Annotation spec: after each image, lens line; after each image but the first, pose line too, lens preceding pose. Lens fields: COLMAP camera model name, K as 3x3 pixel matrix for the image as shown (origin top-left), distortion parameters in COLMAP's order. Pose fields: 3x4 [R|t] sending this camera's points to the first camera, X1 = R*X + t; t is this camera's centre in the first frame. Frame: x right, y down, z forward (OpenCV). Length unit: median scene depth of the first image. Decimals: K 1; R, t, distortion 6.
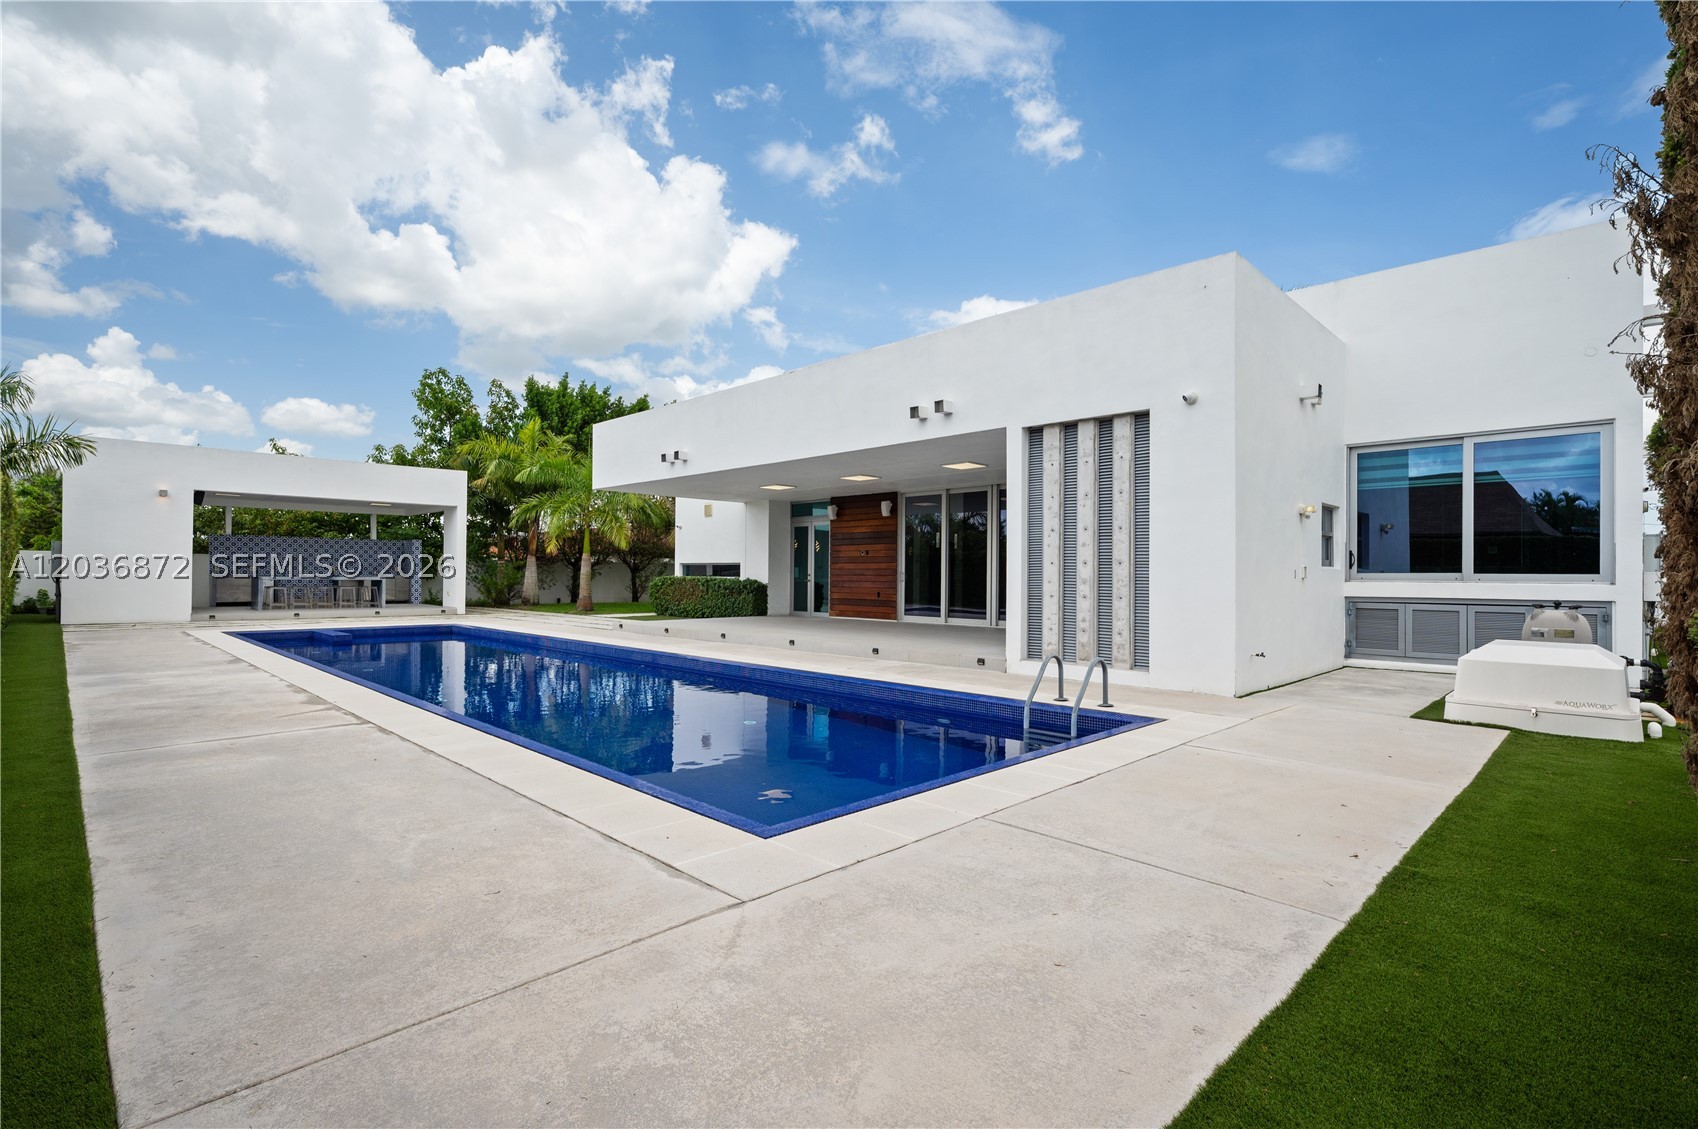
lens RADIAL K [[786.5, 0, 851.1], [0, 786.5, 563.0], [0, 0, 1]] dist [0.010029, 0.000465]
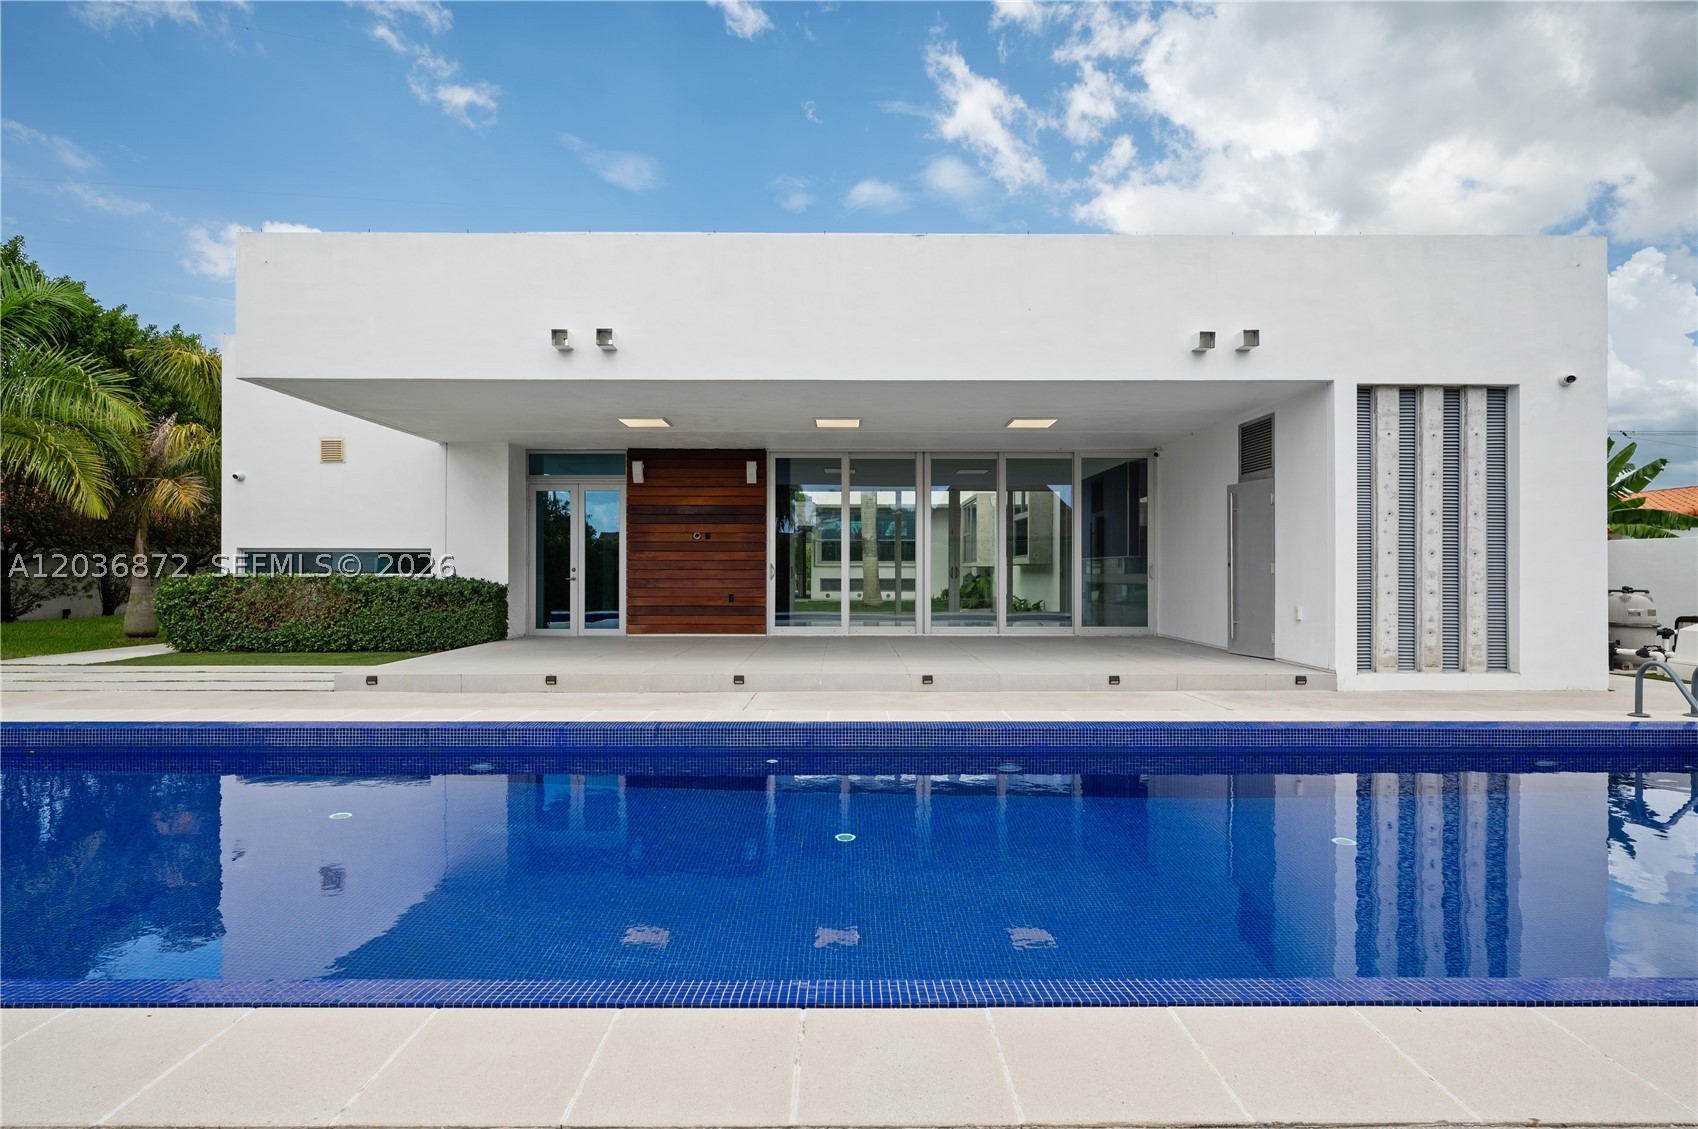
lens RADIAL K [[847.3, 0, 847.4], [0, 847.3, 574.4], [0, 0, 1]] dist [-0.001234, -0.000315]
pose [[0.708644, -0.010193, 0.705493, -0.419992], [-0.006738, 0.999752, 0.021212, 0.003948], [-0.705534, -0.019786, 0.708400, 0.415034]]
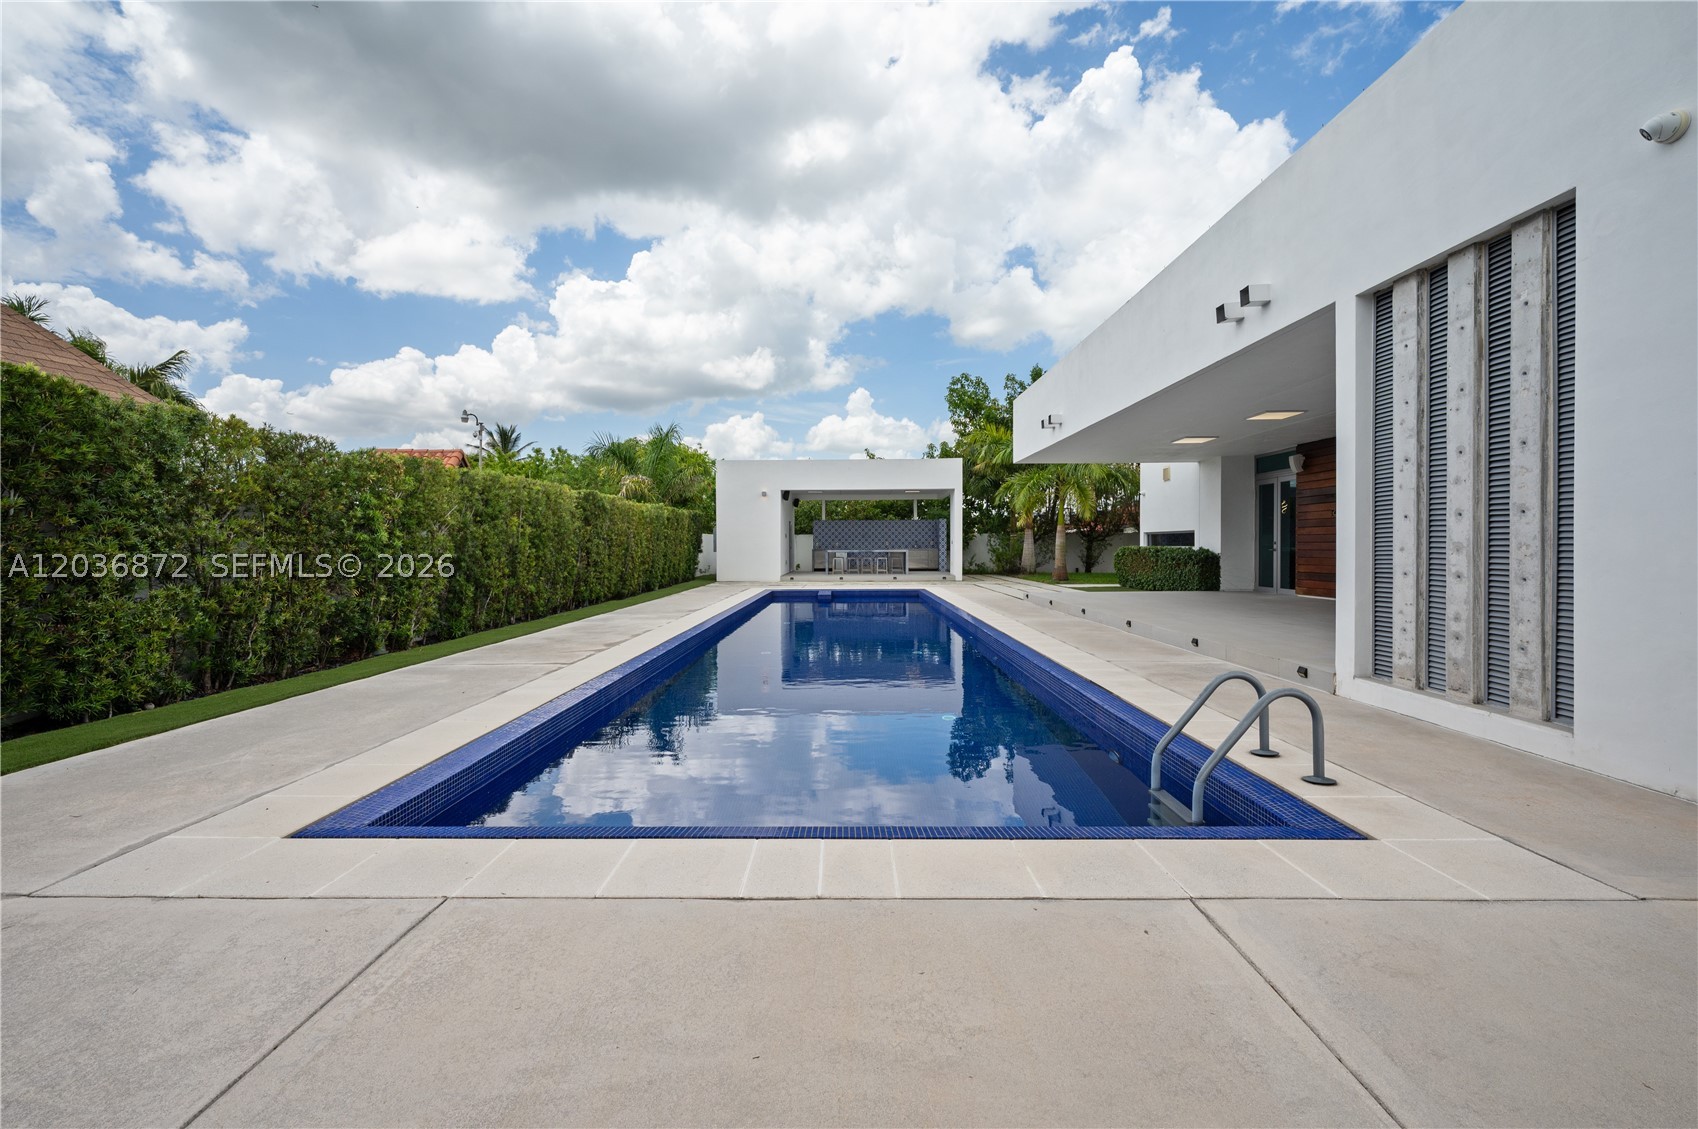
lens RADIAL K [[709.3, 0, 837.6], [0, 709.3, 550.0], [0, 0, 1]] dist [0.000003, 0.000258]
pose [[0.692321, -0.007670, -0.721549, 0.184366], [0.022242, 0.999695, 0.010714, 0.005256], [0.721246, -0.023467, 0.692281, 0.180936]]
